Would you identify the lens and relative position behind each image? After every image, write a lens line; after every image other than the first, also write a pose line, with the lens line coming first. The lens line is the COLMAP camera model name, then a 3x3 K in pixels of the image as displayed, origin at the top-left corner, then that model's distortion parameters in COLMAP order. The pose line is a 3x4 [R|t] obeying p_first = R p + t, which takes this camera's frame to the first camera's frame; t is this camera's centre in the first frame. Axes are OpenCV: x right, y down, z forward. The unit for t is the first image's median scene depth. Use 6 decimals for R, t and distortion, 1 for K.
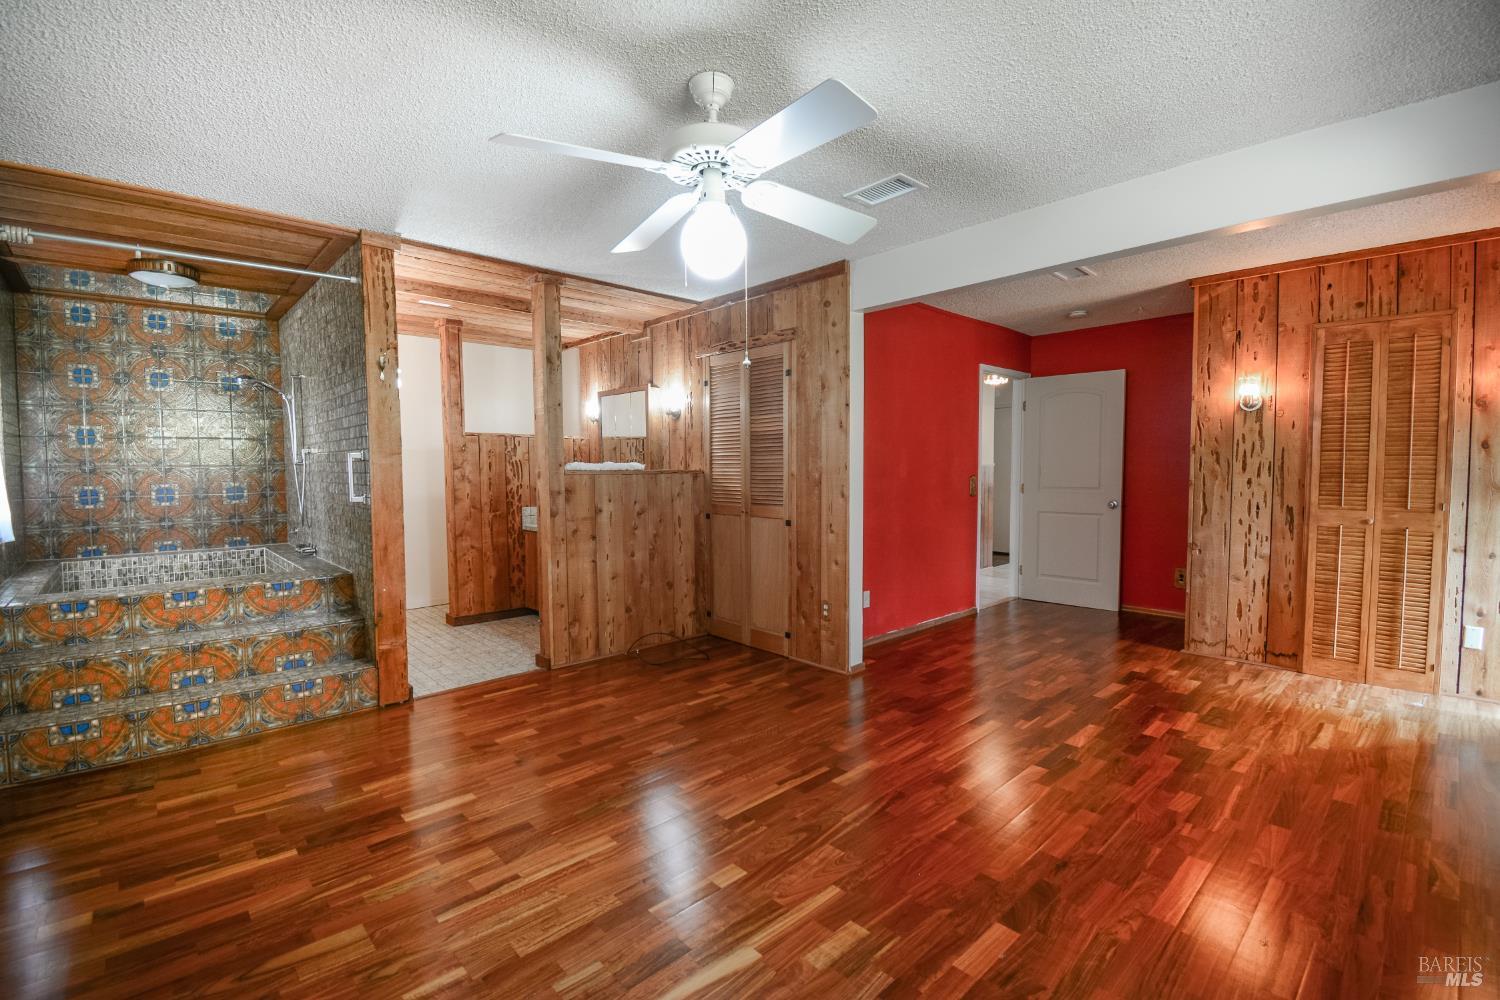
lens RADIAL K [[665.7, 0, 755.2], [0, 665.7, 500.6], [0, 0, 1]] dist [0.022666, -0.029923]
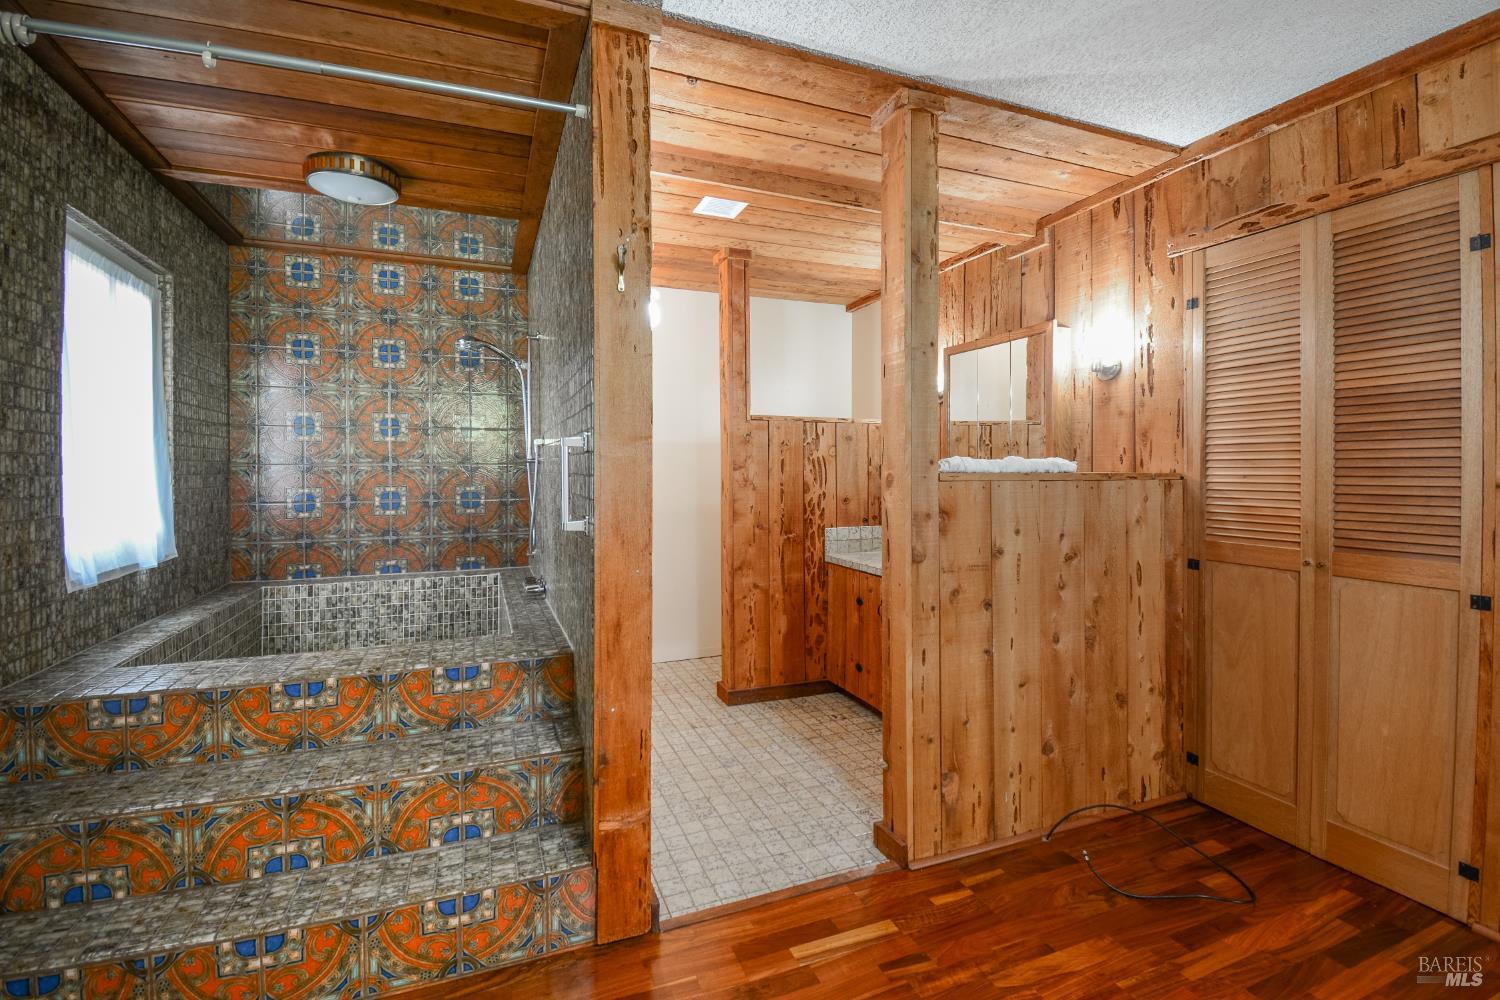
lens RADIAL K [[687.7, 0, 762.6], [0, 687.7, 468.0], [0, 0, 1]] dist [0.010290, -0.019200]
pose [[0.934318, 0.003739, -0.356420, -0.214577], [-0.022241, 0.998608, -0.047827, -0.019684], [0.355745, 0.052612, 0.933101, 0.441225]]
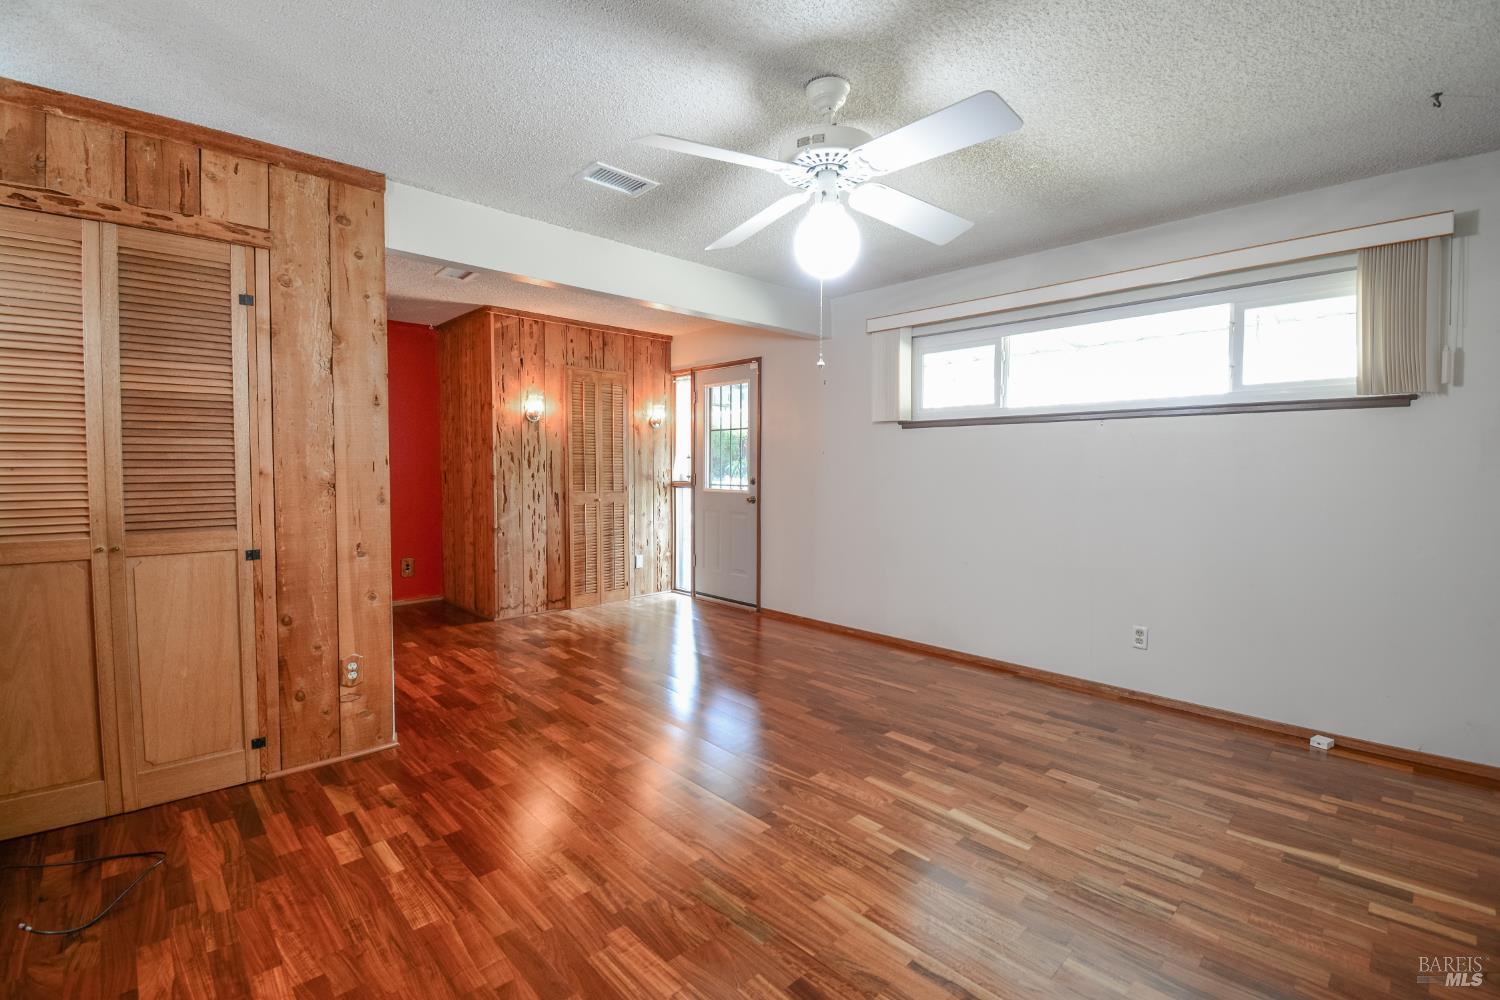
lens RADIAL K [[659.4, 0, 751.0], [0, 659.4, 499.5], [0, 0, 1]] dist [0.016808, -0.024013]
pose [[-0.005035, -0.047174, 0.998874, -0.530577], [0.048966, 0.997677, 0.047364, -0.021363], [-0.998788, 0.049149, -0.002713, 0.552298]]
